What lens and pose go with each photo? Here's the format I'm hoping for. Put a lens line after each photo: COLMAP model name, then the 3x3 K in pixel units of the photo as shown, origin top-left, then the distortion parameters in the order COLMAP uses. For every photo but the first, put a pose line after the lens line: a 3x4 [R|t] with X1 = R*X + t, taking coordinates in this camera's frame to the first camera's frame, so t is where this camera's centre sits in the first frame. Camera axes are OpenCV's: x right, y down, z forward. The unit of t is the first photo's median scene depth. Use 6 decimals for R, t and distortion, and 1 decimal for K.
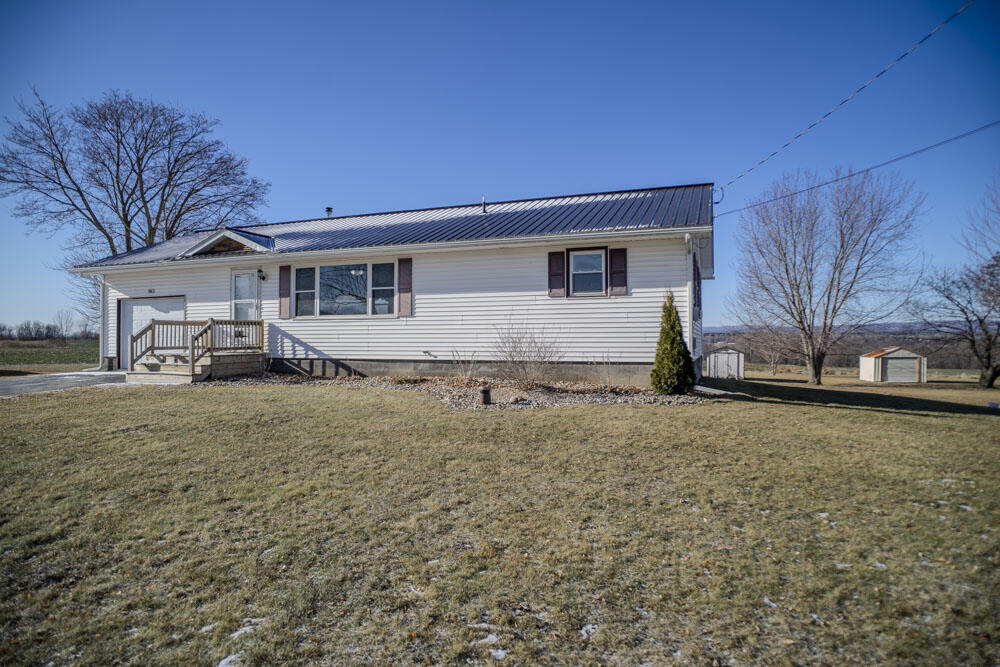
lens RADIAL K [[580.9, 0, 502.7], [0, 580.9, 332.1], [0, 0, 1]] dist [-0.045009, 0.001988]
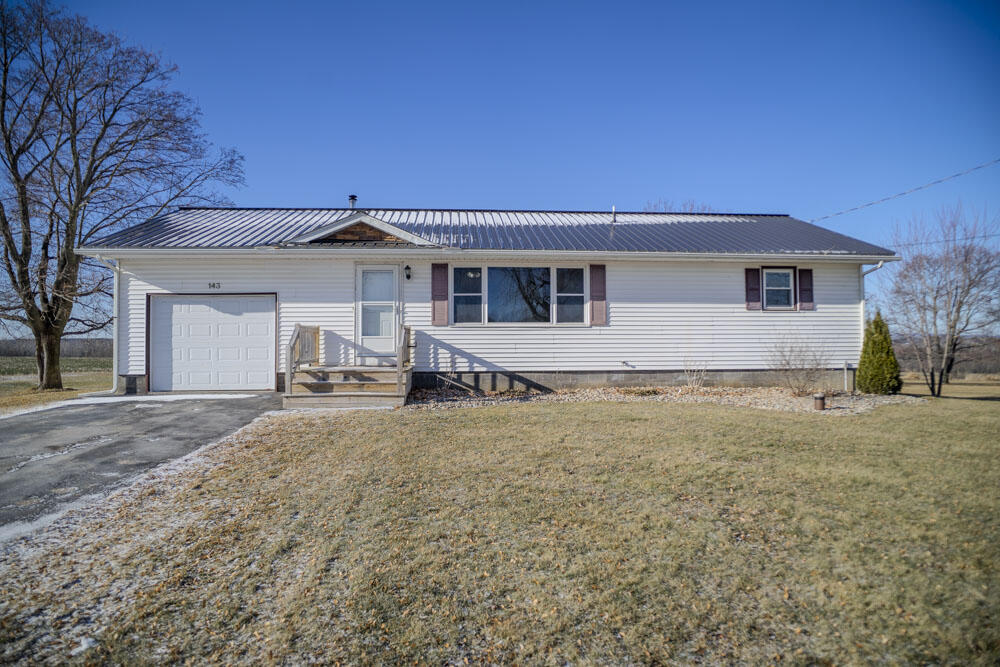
lens RADIAL K [[580.9, 0, 501.5], [0, 580.9, 337.4], [0, 0, 1]] dist [-0.045009, 0.001988]
pose [[0.908327, 0.004313, 0.418238, -0.676827], [-0.003502, 0.999990, -0.002708, -0.003718], [-0.418245, 0.000995, 0.908334, 0.189434]]
